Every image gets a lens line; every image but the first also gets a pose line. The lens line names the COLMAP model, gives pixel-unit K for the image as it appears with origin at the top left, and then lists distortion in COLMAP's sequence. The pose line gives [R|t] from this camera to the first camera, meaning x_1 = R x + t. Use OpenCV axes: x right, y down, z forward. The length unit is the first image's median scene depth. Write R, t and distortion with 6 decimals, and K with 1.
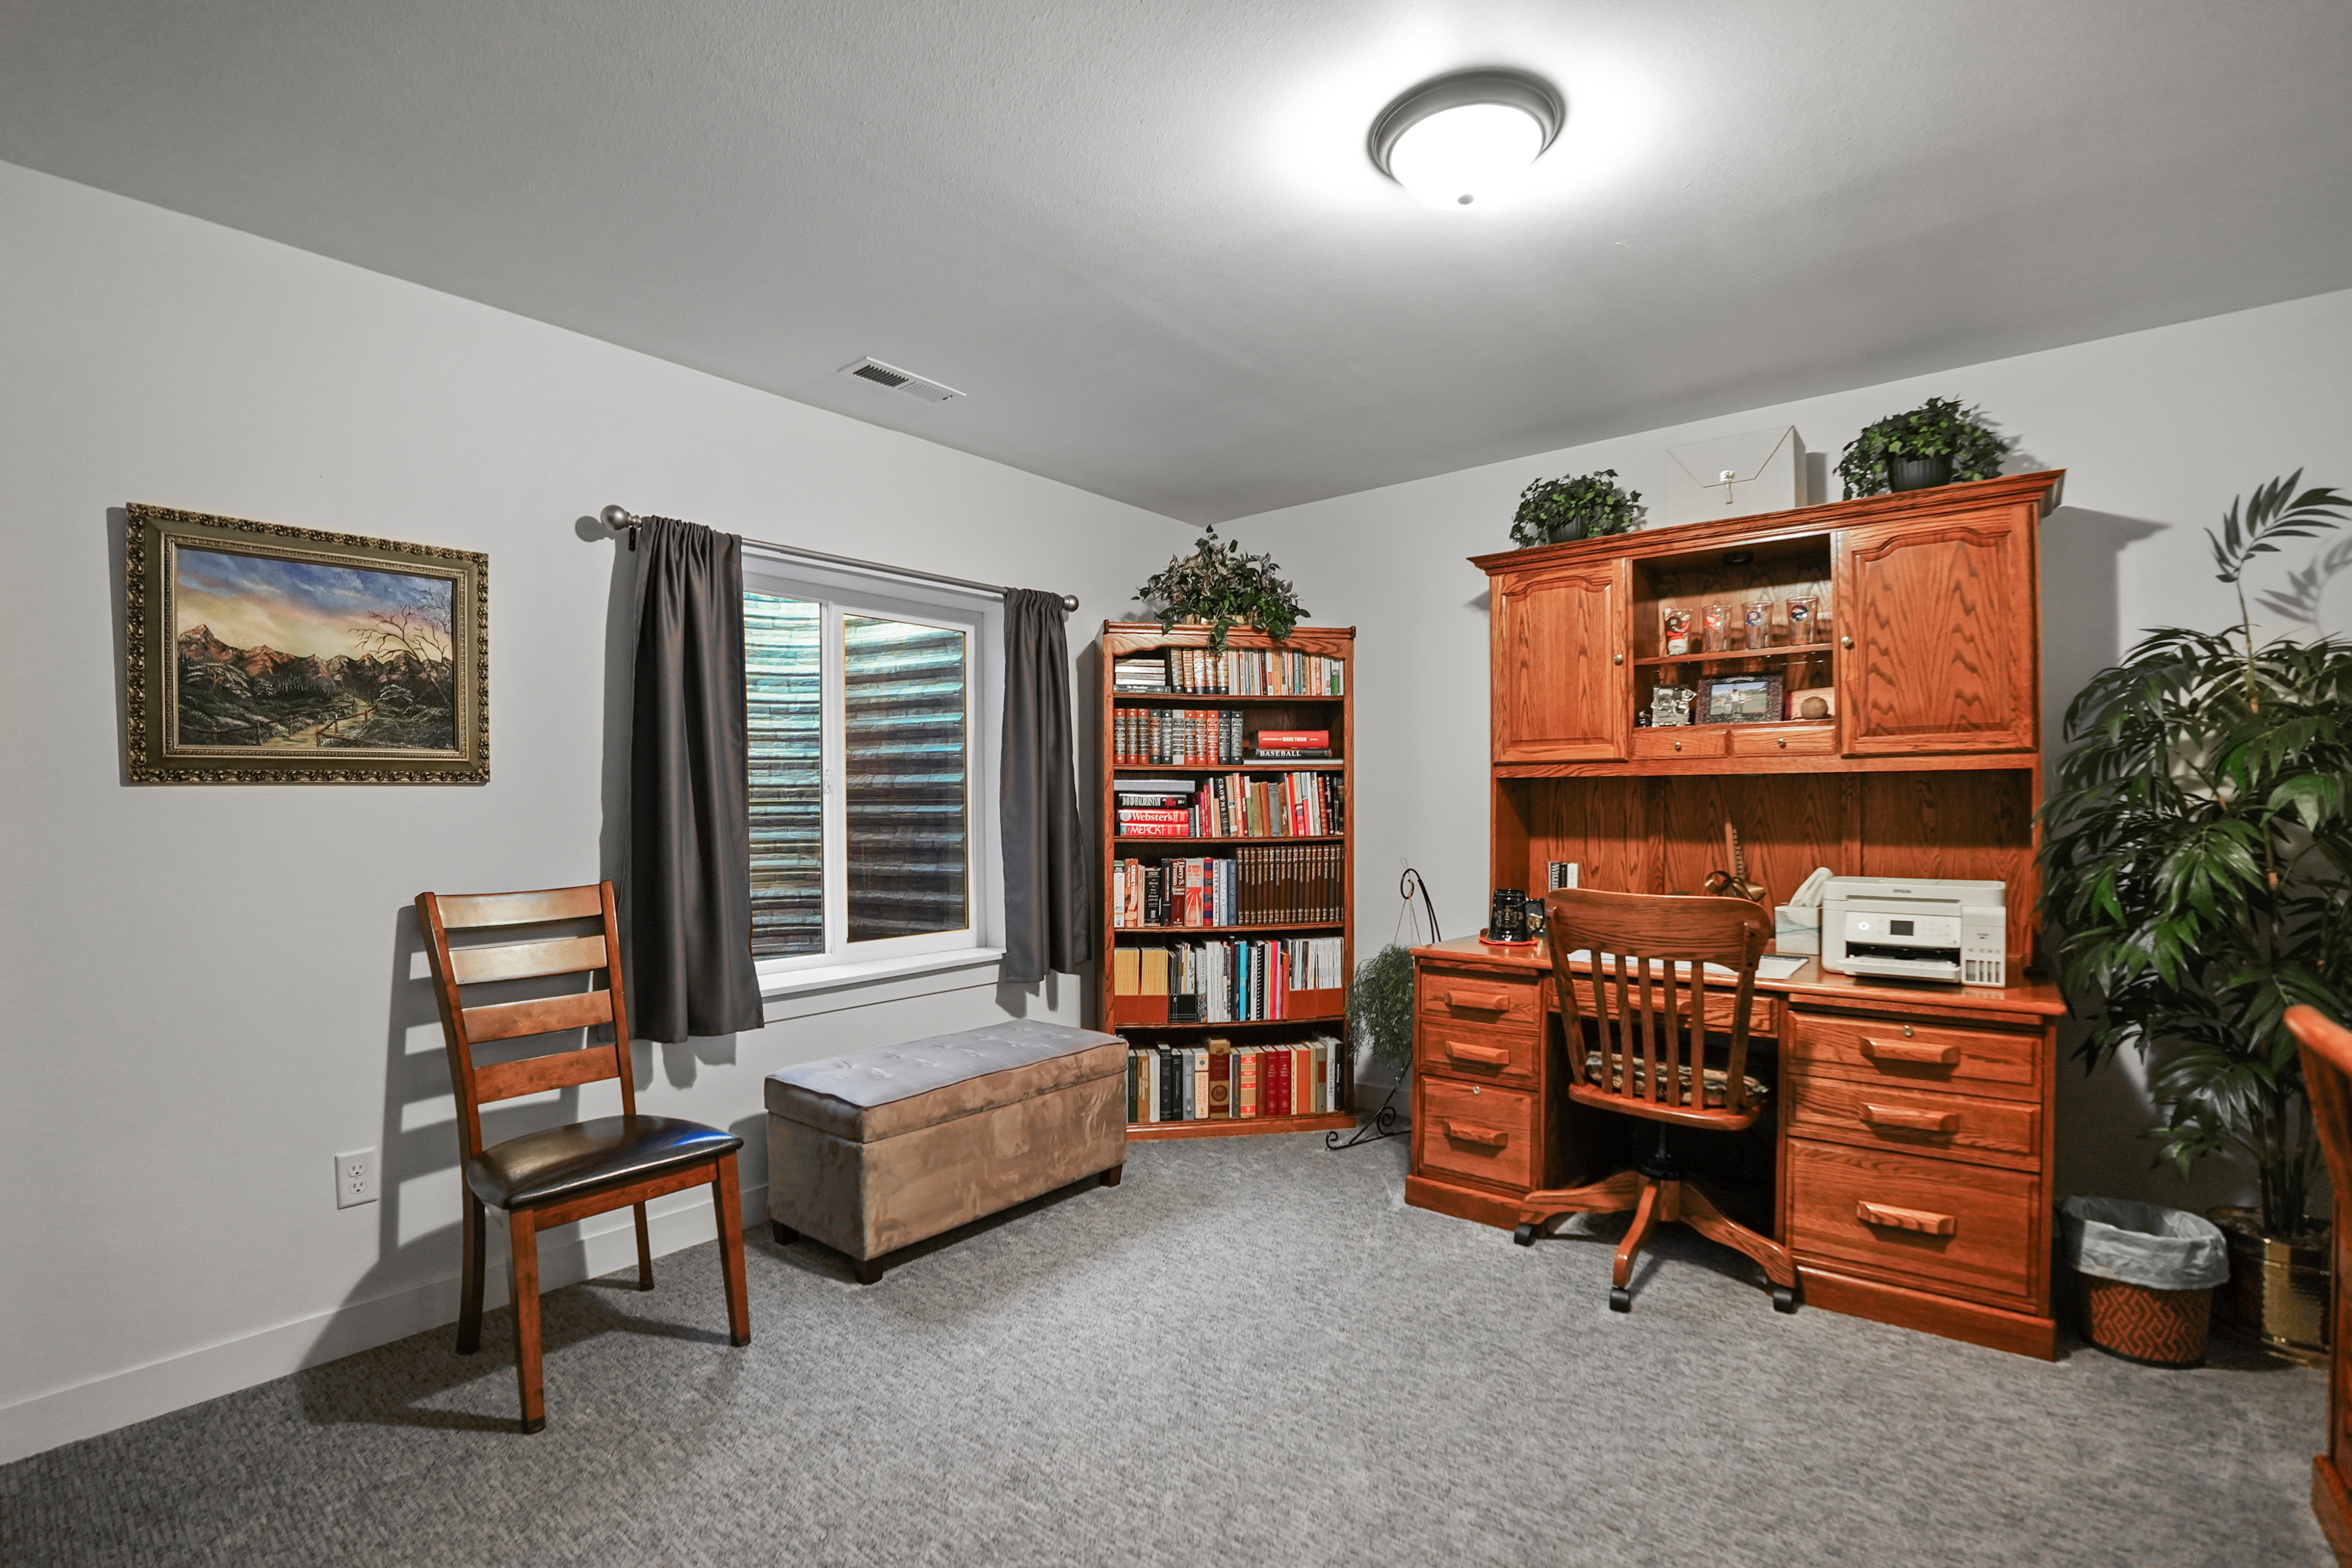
lens RADIAL K [[1064.2, 0, 1174.8], [0, 1064.2, 808.4], [0, 0, 1]] dist [-0.054474, 0.008140]
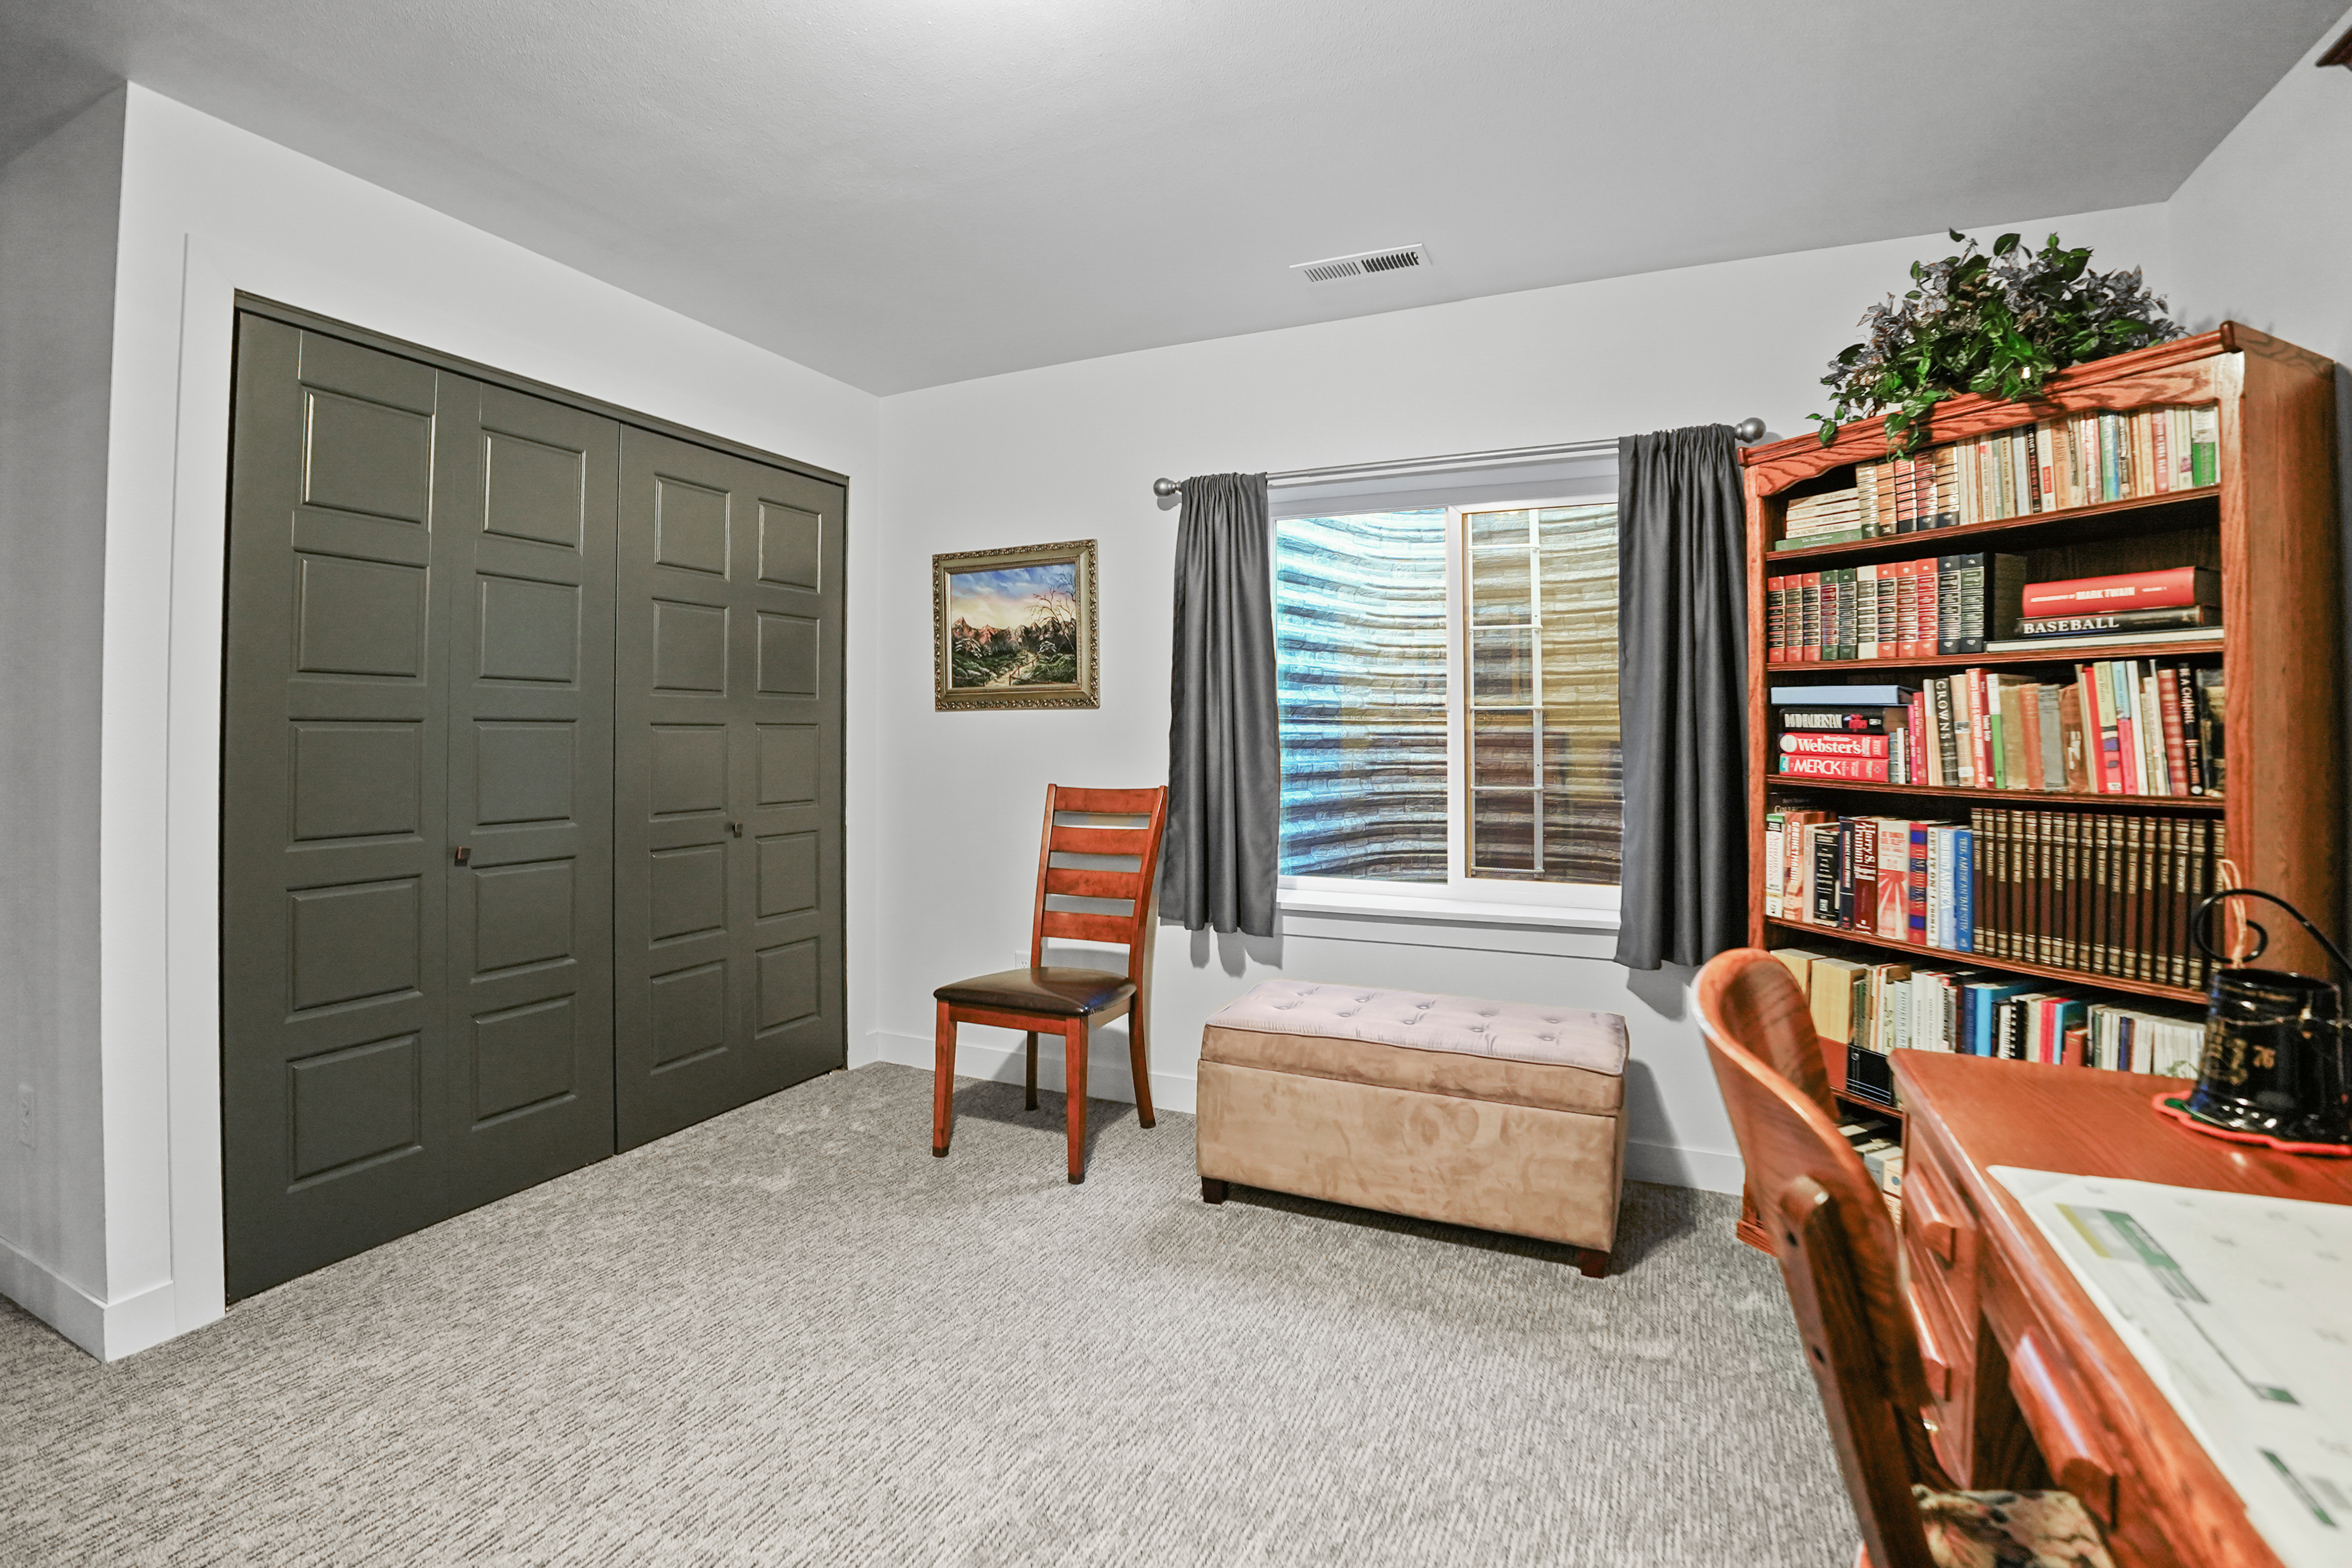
lens RADIAL K [[1064.2, 0, 1169.4], [0, 1064.2, 706.5], [0, 0, 1]] dist [-0.054474, 0.008140]
pose [[0.259381, -0.009813, -0.965725, 0.462393], [-0.004595, 0.999925, -0.011394, -0.006334], [0.965764, 0.007393, 0.259316, 0.478624]]
